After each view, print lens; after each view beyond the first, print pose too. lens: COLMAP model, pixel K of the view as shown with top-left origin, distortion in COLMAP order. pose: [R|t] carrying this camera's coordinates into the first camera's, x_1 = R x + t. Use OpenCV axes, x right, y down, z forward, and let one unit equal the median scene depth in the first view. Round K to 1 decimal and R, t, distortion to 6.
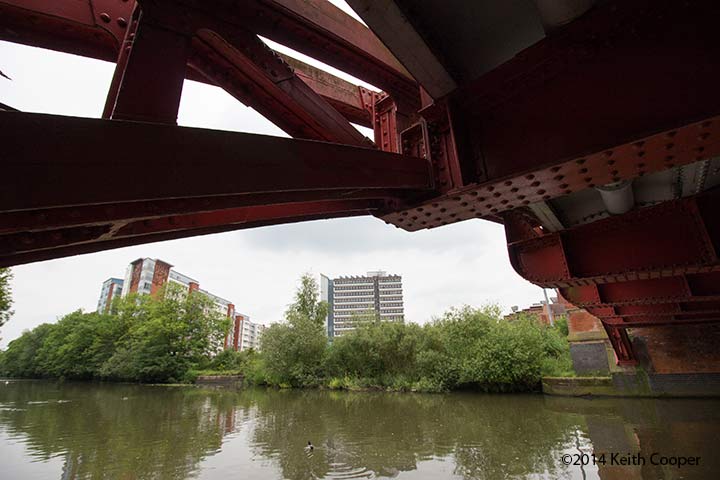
lens RADIAL K [[341.6, 0, 360.0], [0, 341.6, 240.0], [0, 0, 1]] dist [-0.000553, -0.000138]
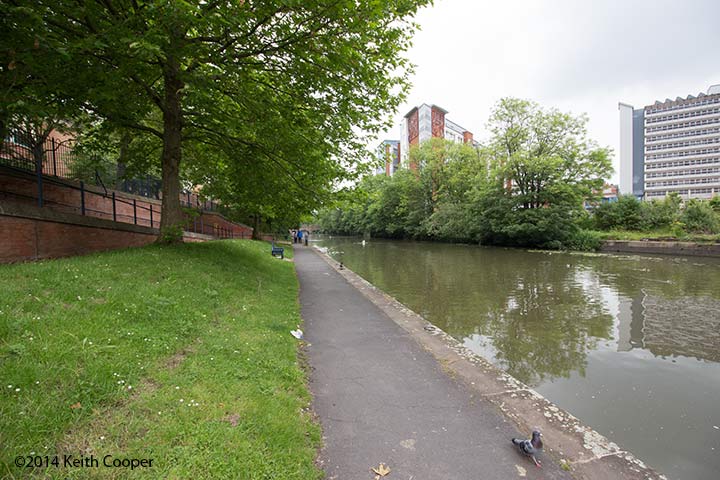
lens RADIAL K [[341.6, 0, 360.0], [0, 341.6, 240.0], [0, 0, 1]] dist [-0.000553, -0.000138]
pose [[0.796211, 0.029456, -0.604302, -0.225507], [0.203104, 0.927839, 0.312831, 0.067025], [0.569910, -0.371816, 0.732773, 0.170549]]
